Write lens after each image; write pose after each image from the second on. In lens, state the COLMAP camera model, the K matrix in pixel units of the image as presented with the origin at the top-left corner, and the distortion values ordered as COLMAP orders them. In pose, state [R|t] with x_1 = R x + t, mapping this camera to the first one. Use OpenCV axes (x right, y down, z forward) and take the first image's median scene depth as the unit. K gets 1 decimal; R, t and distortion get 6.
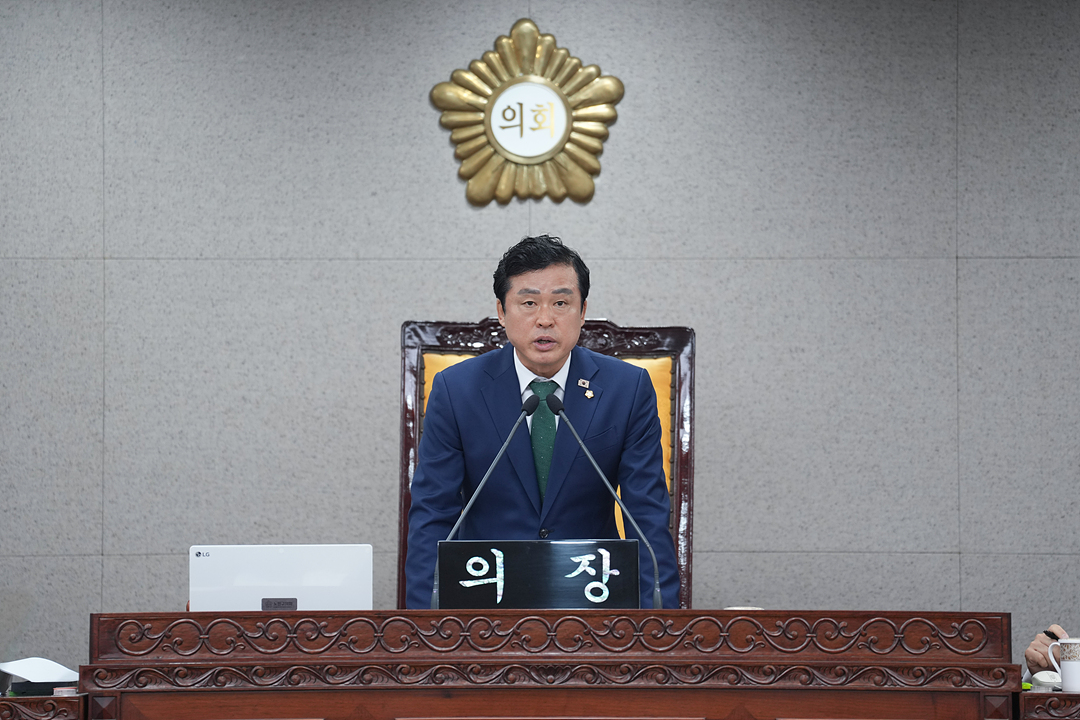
lens RADIAL K [[5946.3, 0, 542.6], [0, 5946.3, 312.8], [0, 0, 1]] dist [2.090438, -1.567757]
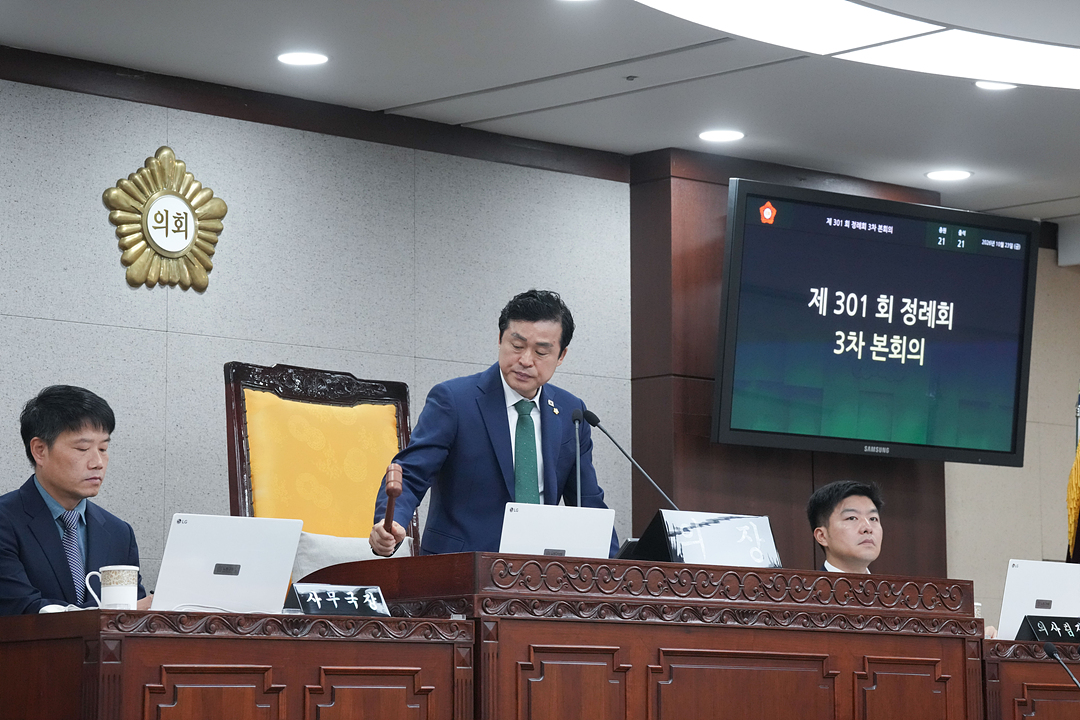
lens RADIAL K [[3203.0, 0, 540.0], [0, 3203.0, 360.0], [0, 0, 1]] dist [0.585619, -0.623679]
pose [[0.763362, 0.076667, 0.641405, -0.387871], [-0.030232, 0.996084, -0.083082, 0.052688], [-0.645263, 0.044031, 0.762691, 0.416893]]
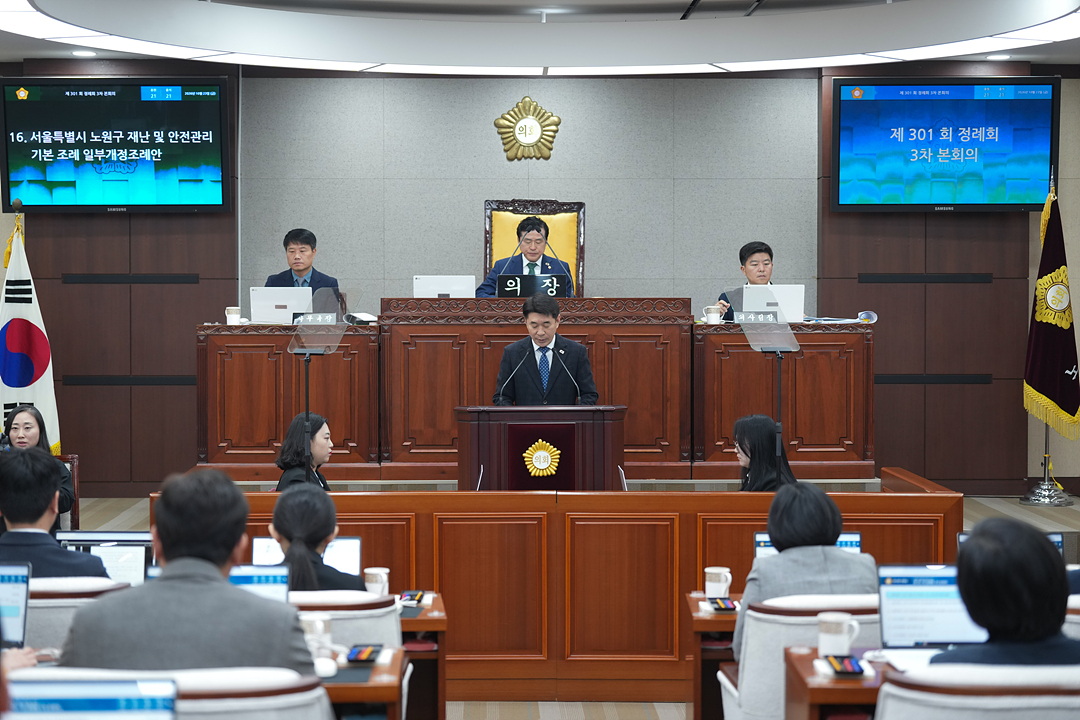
lens RADIAL K [[1999.8, 0, 540.0], [0, 1999.8, 360.0], [0, 0, 1]] dist [-0.015895, -0.014449]
pose [[0.999986, 0.000778, 0.005158, -0.001446], [-0.001181, 0.996905, 0.078606, 0.002393], [-0.005081, -0.078611, 0.996892, 0.016536]]
